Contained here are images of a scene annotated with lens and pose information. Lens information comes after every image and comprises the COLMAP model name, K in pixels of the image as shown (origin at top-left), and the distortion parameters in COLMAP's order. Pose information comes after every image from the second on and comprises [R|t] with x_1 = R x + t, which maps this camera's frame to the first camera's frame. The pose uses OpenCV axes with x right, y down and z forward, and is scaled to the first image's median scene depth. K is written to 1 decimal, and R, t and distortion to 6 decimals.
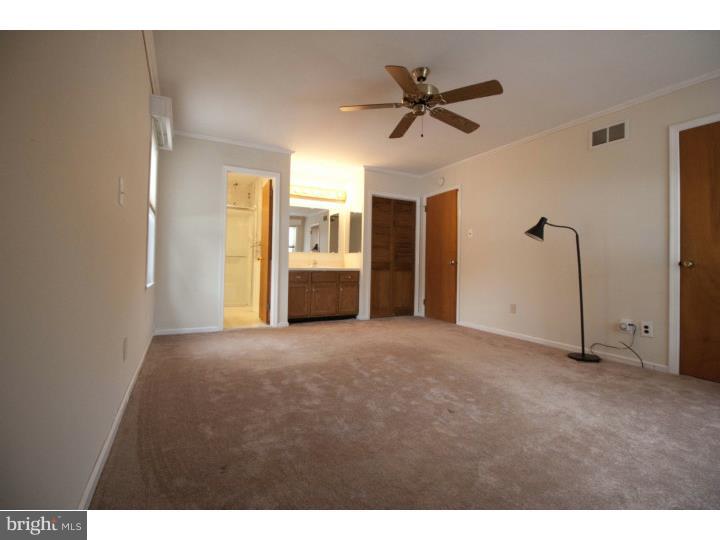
lens RADIAL K [[345.1, 0, 360.0], [0, 345.1, 270.0], [0, 0, 1]] dist [0.000144, 0.000012]
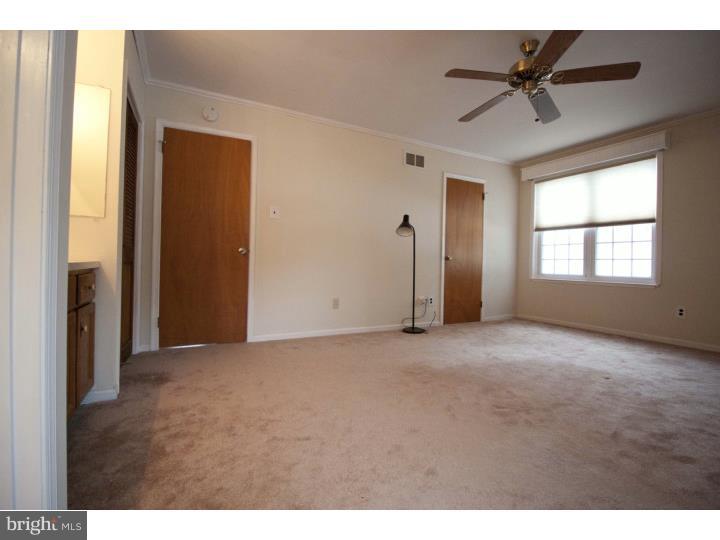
lens RADIAL K [[345.1, 0, 360.0], [0, 345.1, 270.0], [0, 0, 1]] dist [0.000144, 0.000012]
pose [[-0.021294, -0.043089, 0.998844, -0.483617], [-0.007496, 0.999050, 0.042938, -0.018791], [-0.999745, -0.006573, -0.021597, 0.961554]]
